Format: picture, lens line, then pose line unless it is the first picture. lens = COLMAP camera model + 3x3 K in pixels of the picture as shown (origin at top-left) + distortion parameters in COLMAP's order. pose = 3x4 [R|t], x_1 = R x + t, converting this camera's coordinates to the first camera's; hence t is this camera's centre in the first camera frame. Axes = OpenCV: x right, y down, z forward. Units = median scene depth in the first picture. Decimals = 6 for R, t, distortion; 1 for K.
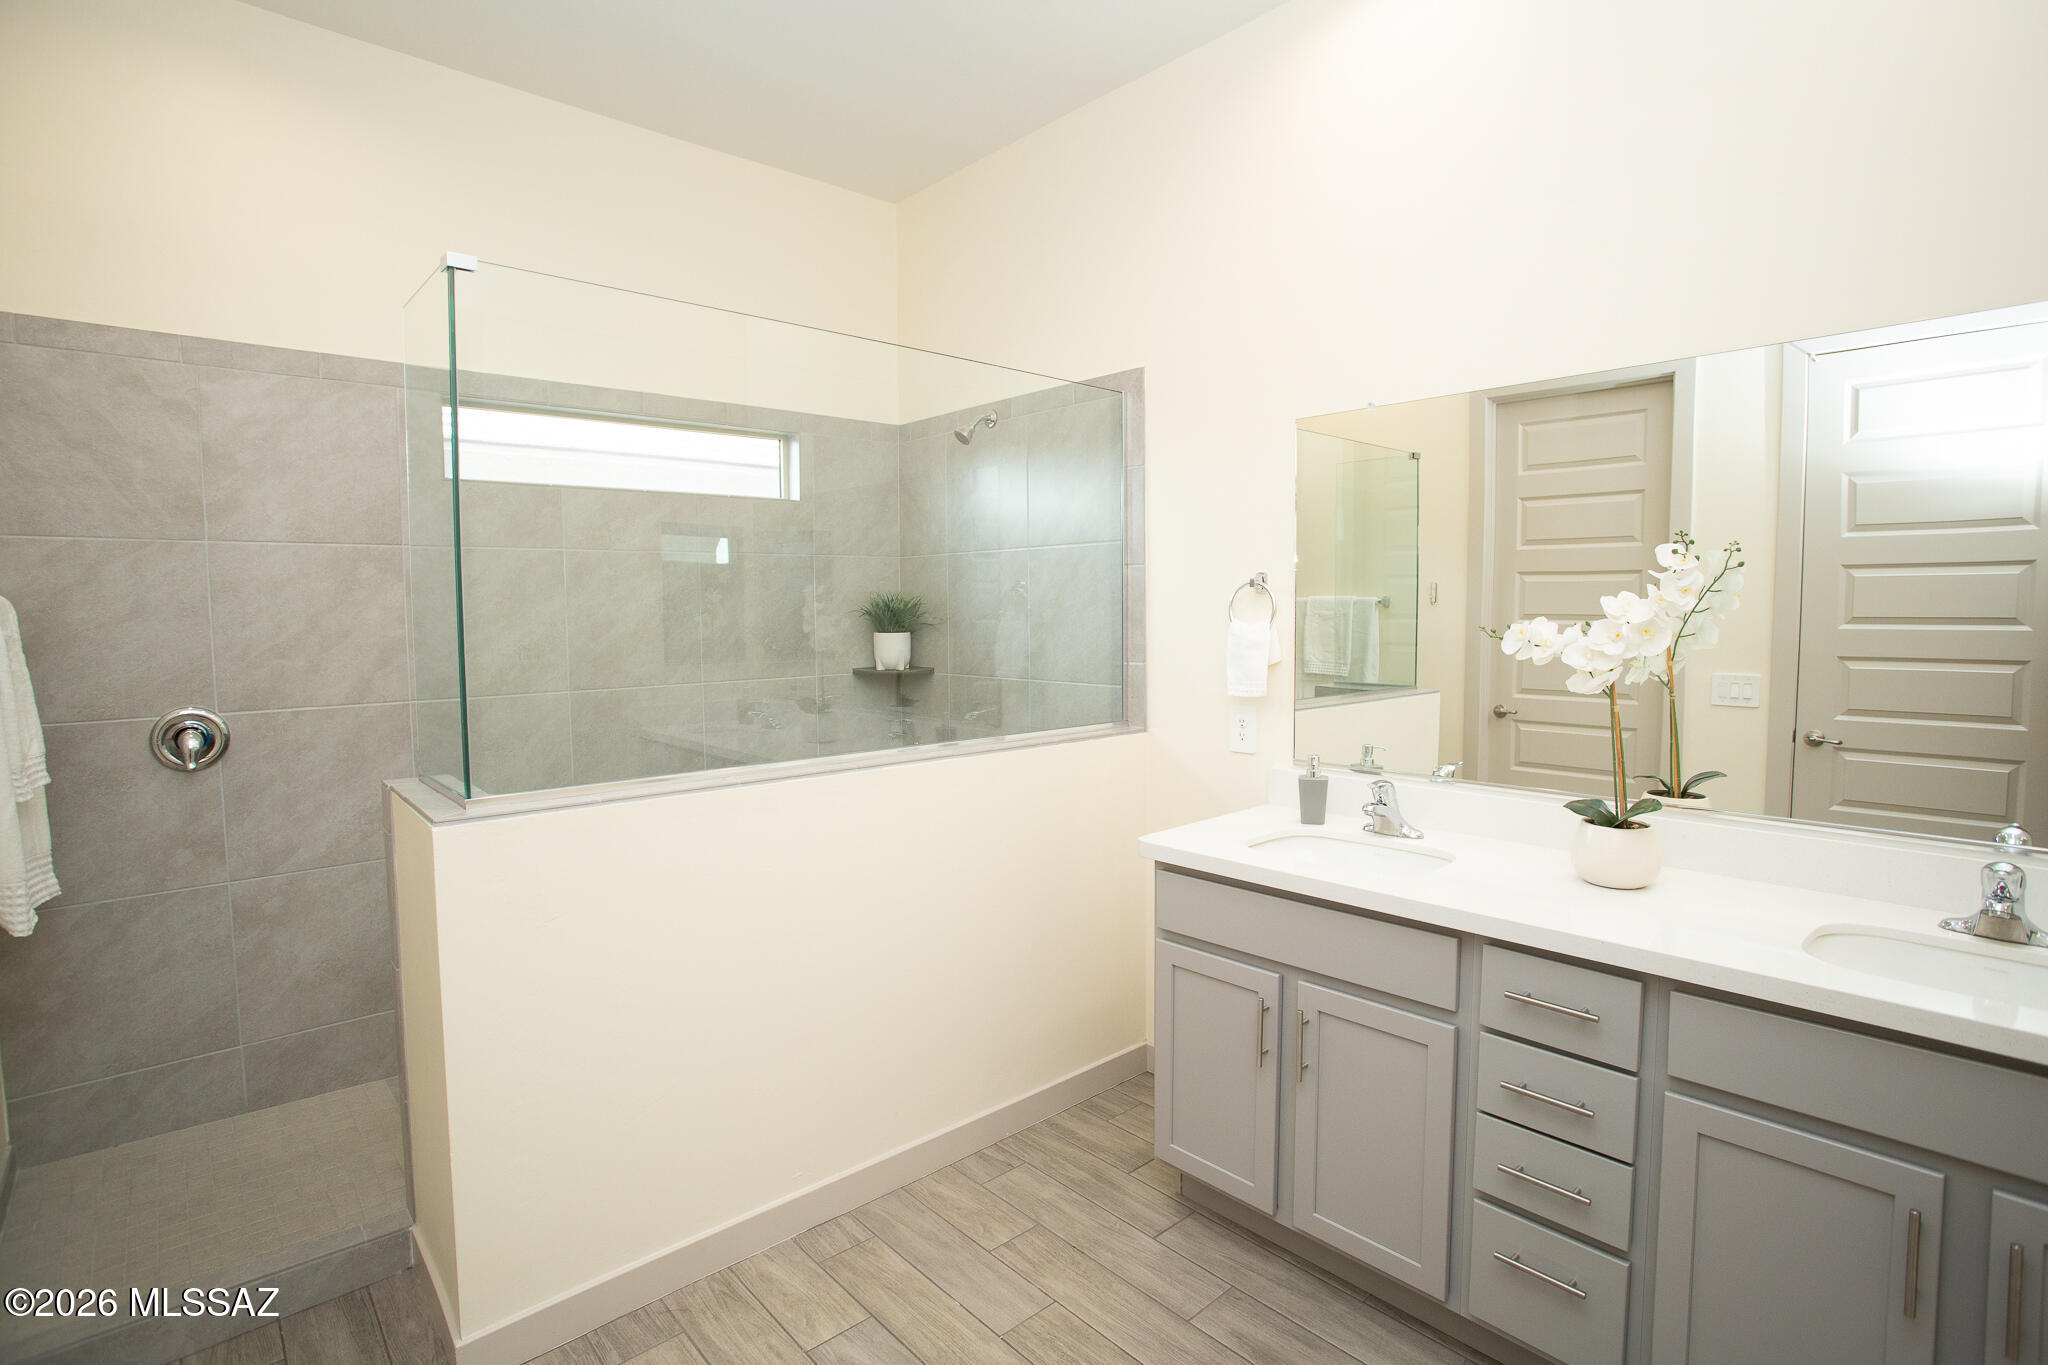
lens RADIAL K [[998.0, 0, 1027.6], [0, 998.0, 674.4], [0, 0, 1]] dist [-0.054611, 0.019063]
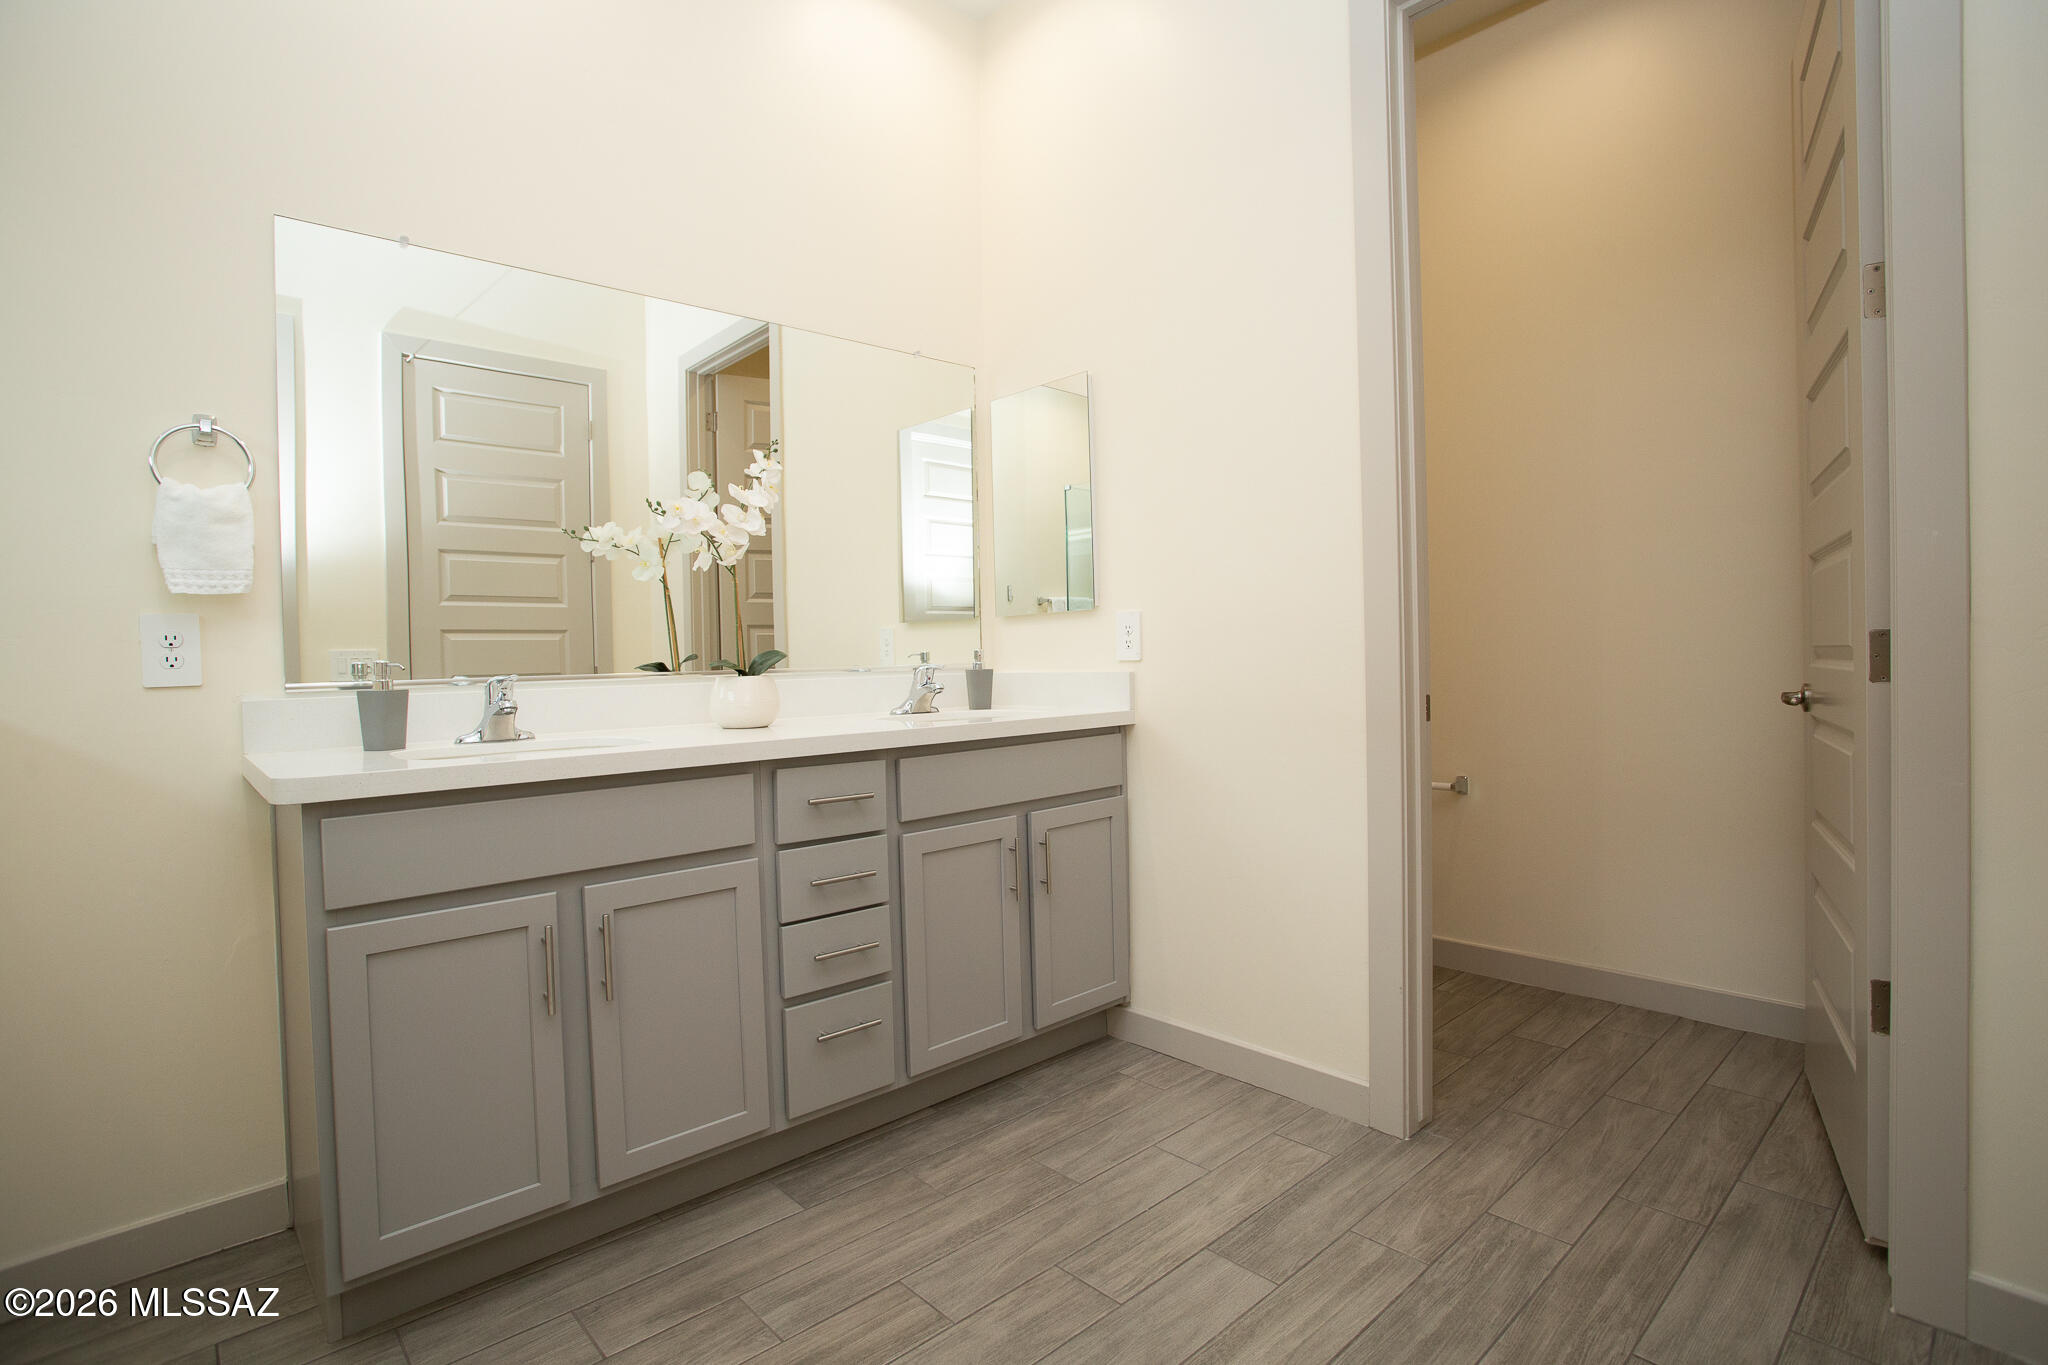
lens RADIAL K [[998.0, 0, 1027.4], [0, 998.0, 676.8], [0, 0, 1]] dist [-0.054611, 0.019063]
pose [[-0.014436, -0.007465, 0.999868, -0.588921], [0.091122, 0.995801, 0.008750, 0.165596], [-0.995735, 0.091236, -0.013695, 0.647597]]
